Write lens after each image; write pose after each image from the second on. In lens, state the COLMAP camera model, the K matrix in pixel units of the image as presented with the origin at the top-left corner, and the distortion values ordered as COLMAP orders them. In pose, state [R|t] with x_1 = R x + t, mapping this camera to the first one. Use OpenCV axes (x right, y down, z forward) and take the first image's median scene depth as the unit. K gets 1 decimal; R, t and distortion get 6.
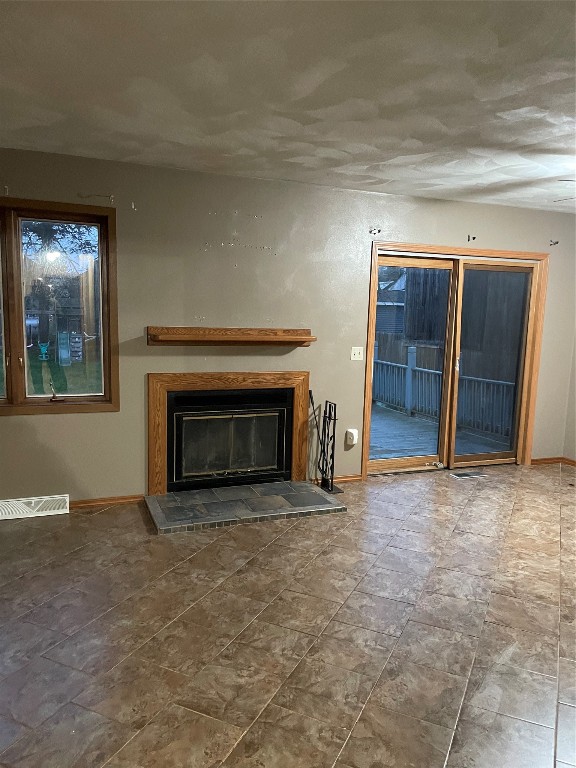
lens RADIAL K [[572.4, 0, 288.0], [0, 572.4, 384.0], [0, 0, 1]] dist [0.072510, -0.125145]
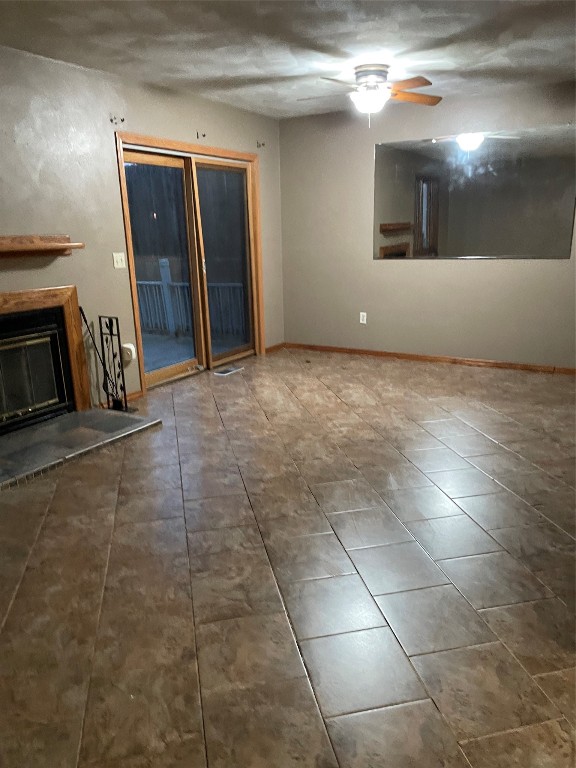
lens RADIAL K [[587.7, 0, 288.0], [0, 587.7, 384.0], [0, 0, 1]] dist [0.014201, 0.001846]
pose [[0.786359, -0.199061, 0.584820, -0.260250], [0.121912, 0.978050, 0.168984, 0.013629], [-0.605621, -0.061586, 0.793366, 0.085039]]
